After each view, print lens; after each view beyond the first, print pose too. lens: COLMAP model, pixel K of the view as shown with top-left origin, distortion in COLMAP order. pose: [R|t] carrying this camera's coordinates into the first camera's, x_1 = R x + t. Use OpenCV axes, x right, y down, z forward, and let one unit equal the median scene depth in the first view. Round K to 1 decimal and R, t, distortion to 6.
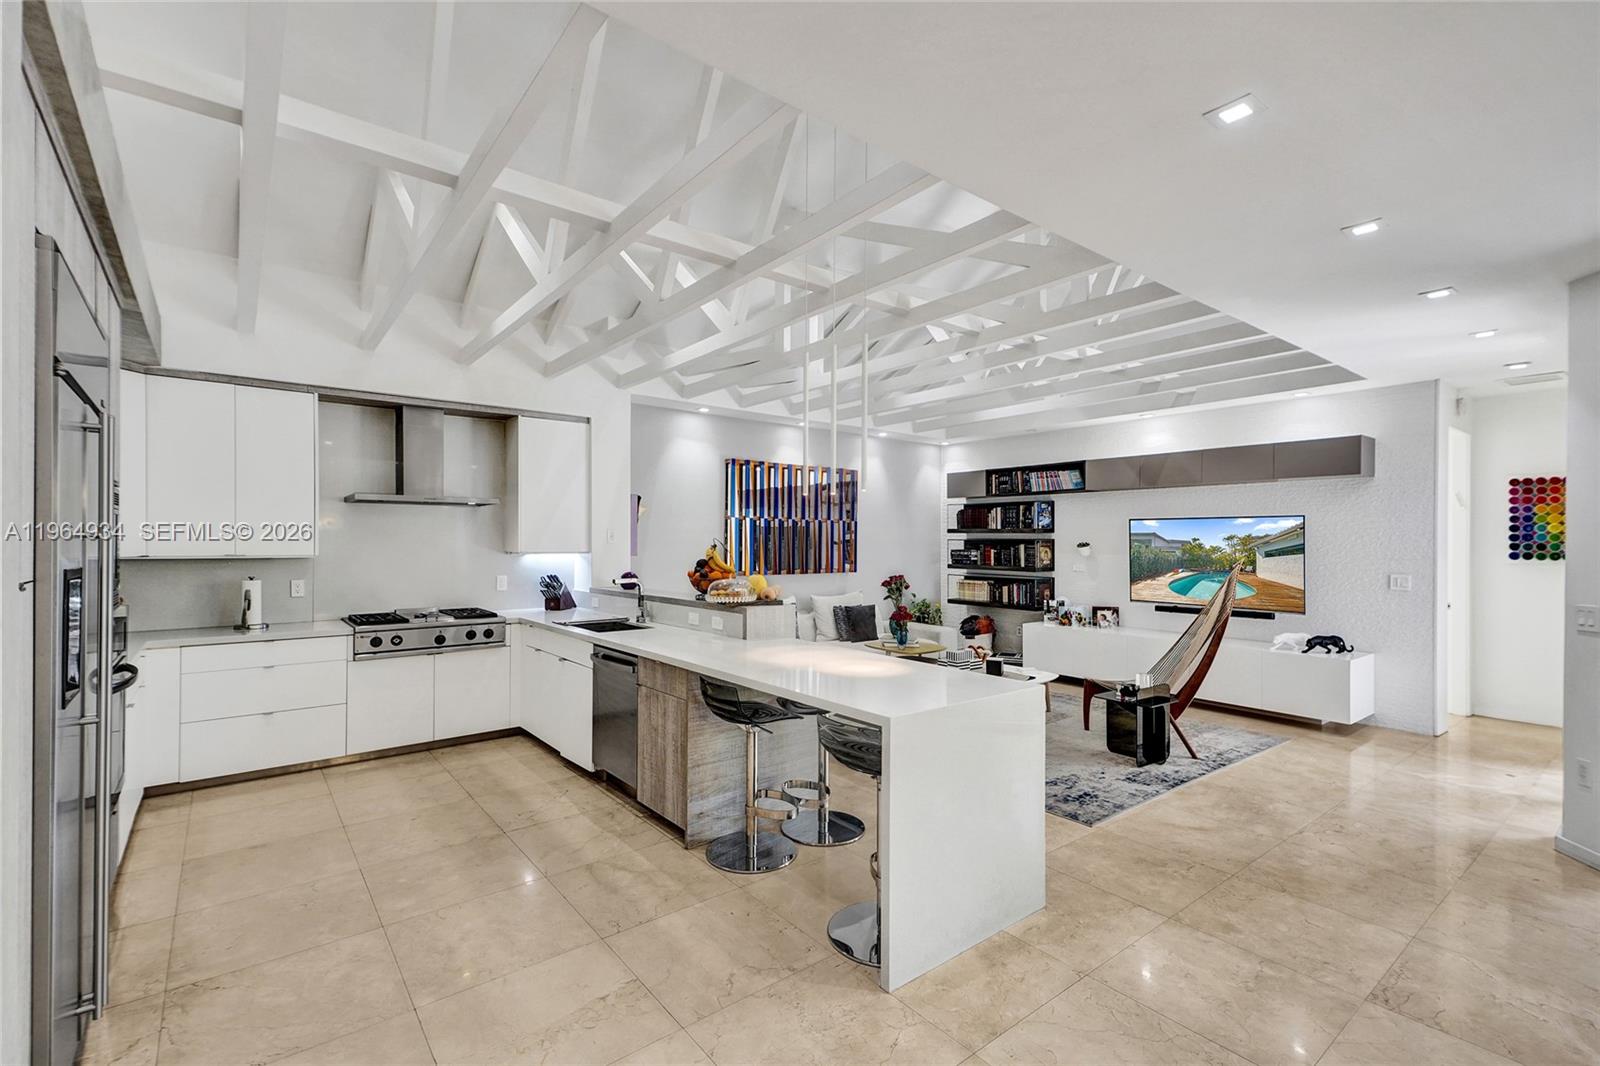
lens RADIAL K [[719.8, 0, 797.6], [0, 719.8, 534.0], [0, 0, 1]] dist [0.007751, -0.002275]
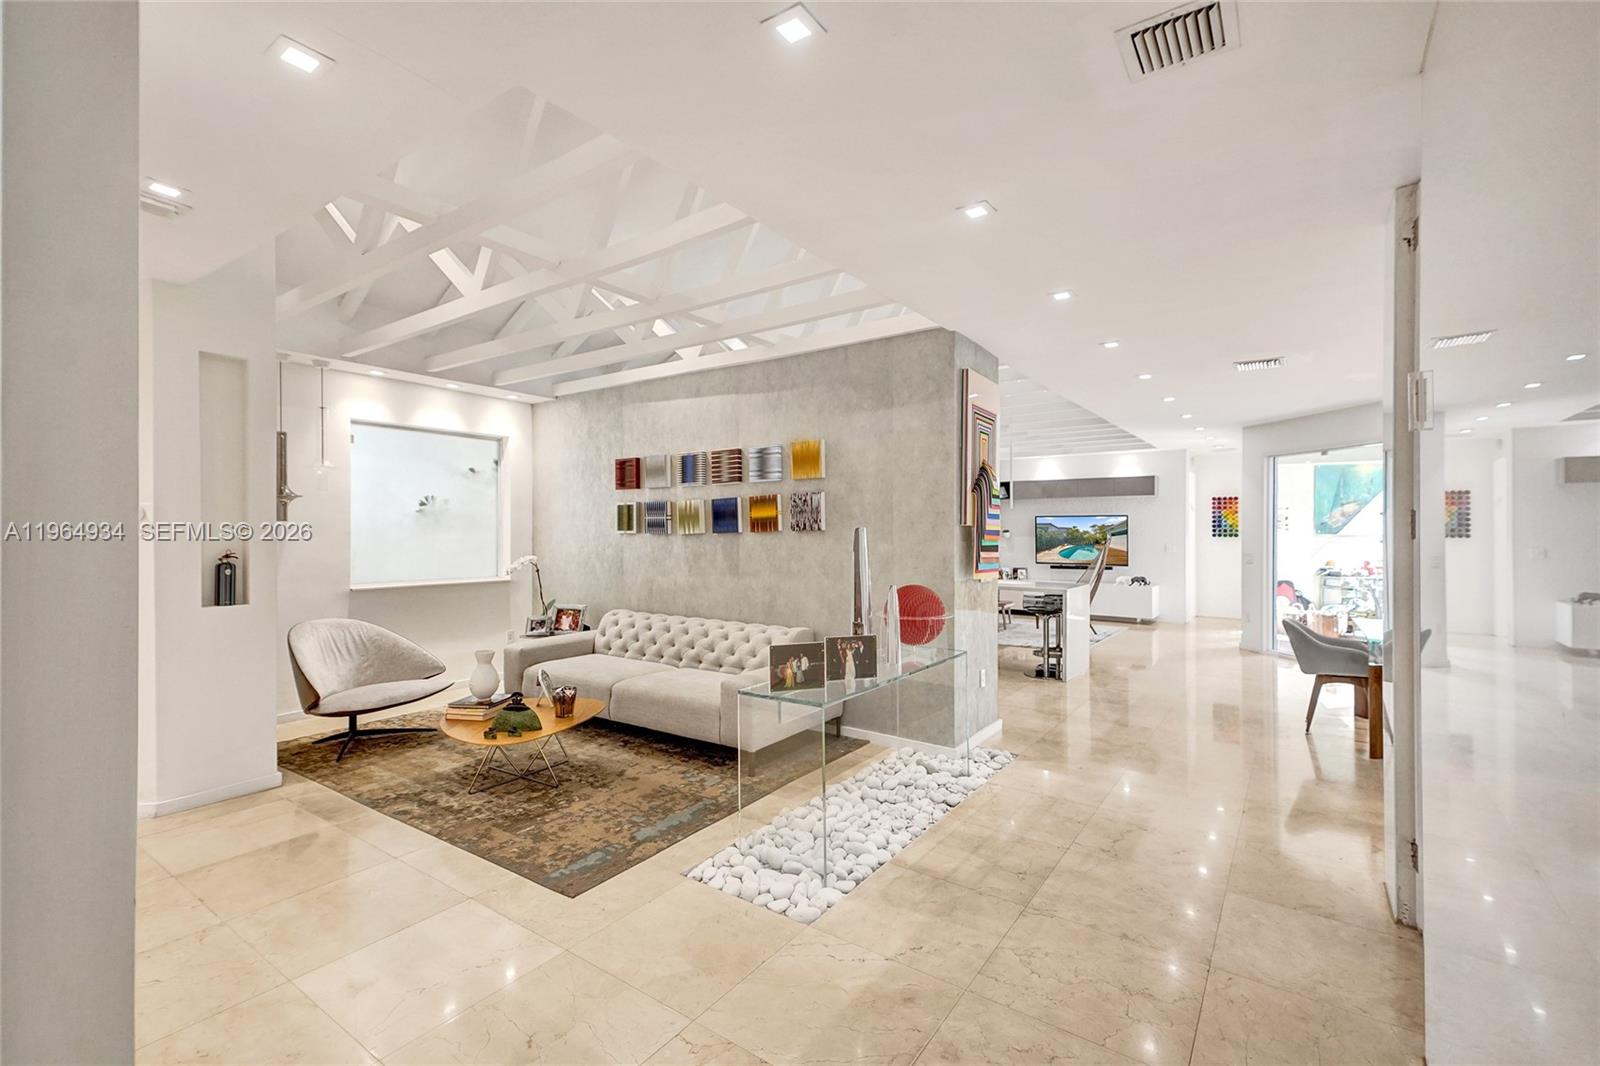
lens RADIAL K [[719.8, 0, 804.1], [0, 719.8, 523.8], [0, 0, 1]] dist [0.007751, -0.002275]
pose [[0.955169, 0.000887, 0.296060, -0.682696], [-0.001631, 0.999996, 0.002268, -0.004377], [-0.296057, -0.002650, 0.955167, -0.569261]]
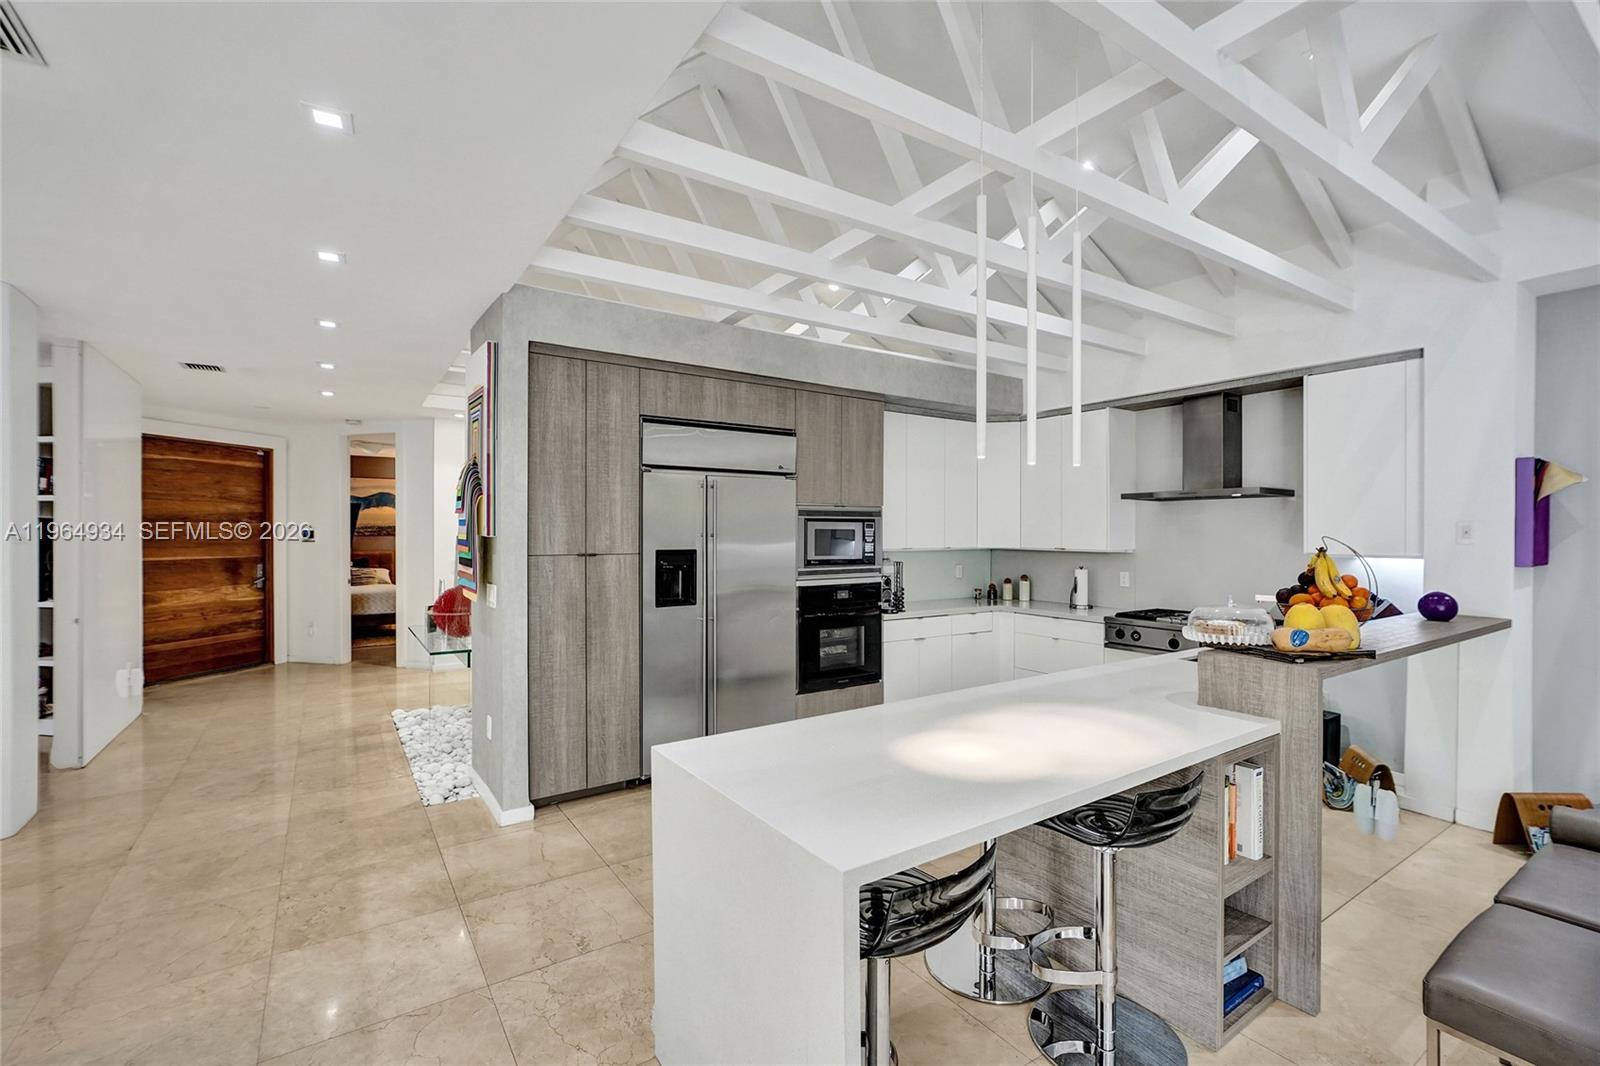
lens RADIAL K [[719.8, 0, 812.0], [0, 719.8, 530.5], [0, 0, 1]] dist [0.007751, -0.002275]
pose [[-0.071640, 0.000697, -0.997430, 0.359790], [0.013980, 0.999902, -0.000305, -0.005782], [0.997333, -0.013966, -0.071643, 0.451804]]
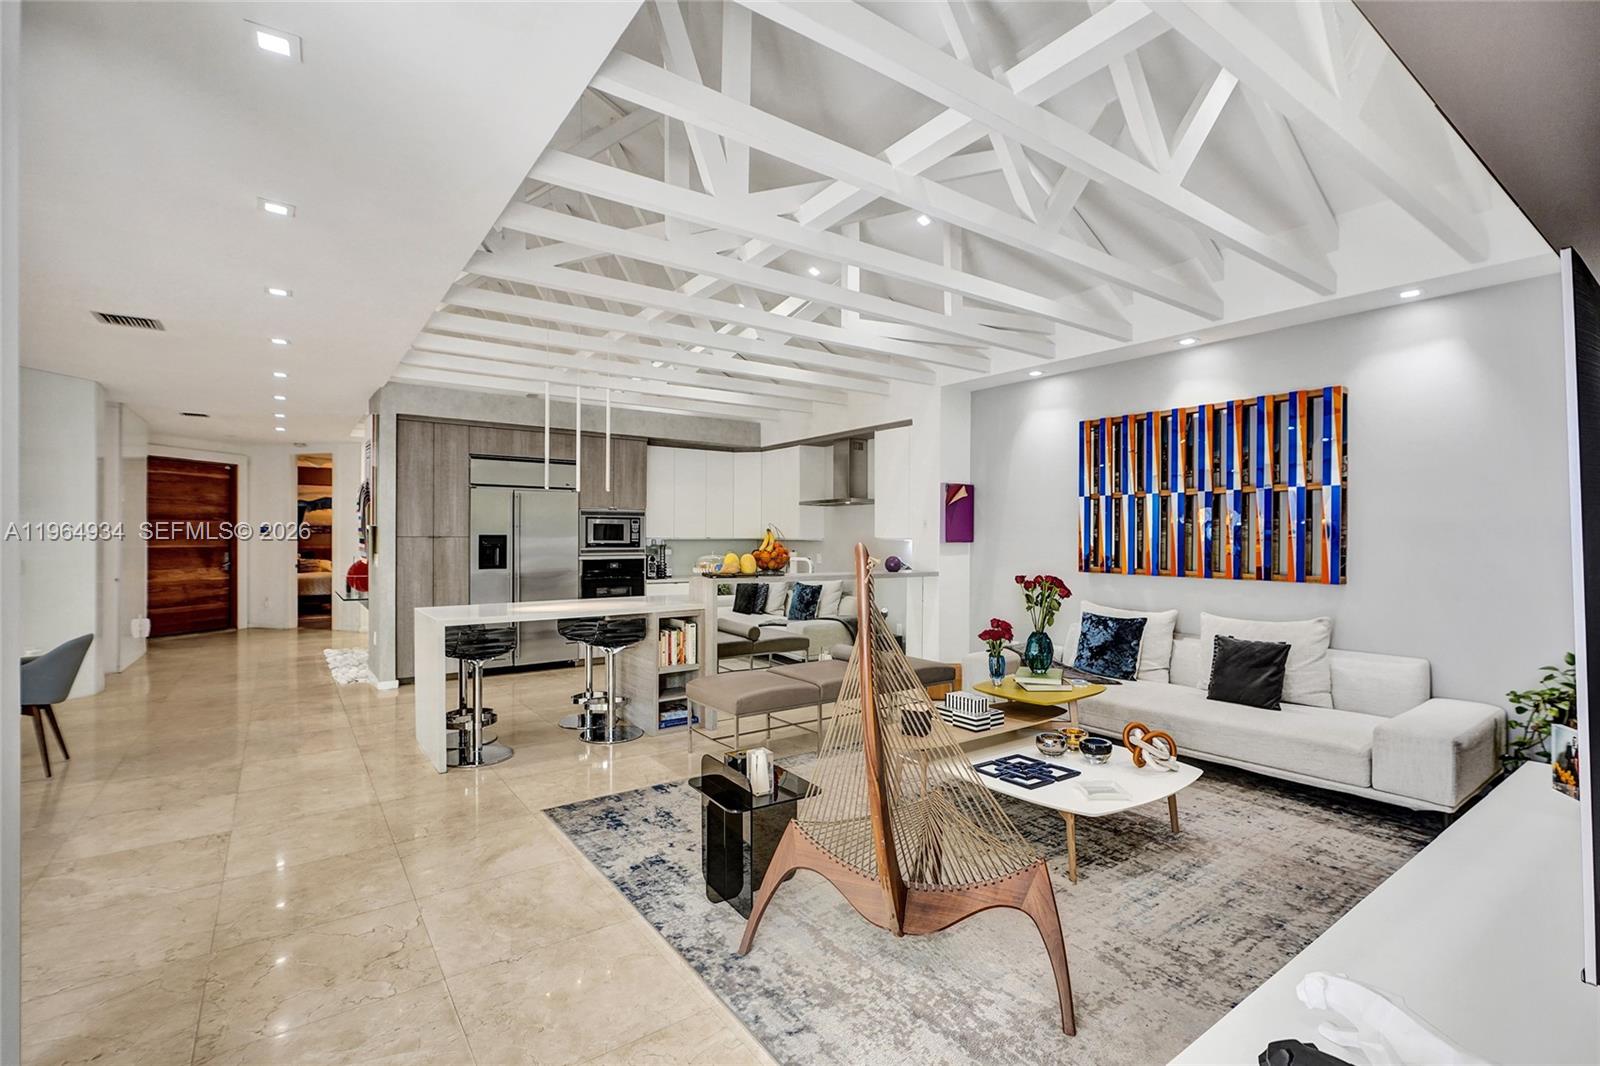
lens RADIAL K [[719.8, 0, 788.4], [0, 719.8, 531.1], [0, 0, 1]] dist [0.007751, -0.002275]
pose [[-0.048793, -0.003767, -0.998802, 0.772358], [0.012142, 0.999917, -0.004364, 0.013769], [0.998735, -0.012340, -0.048744, 0.774387]]
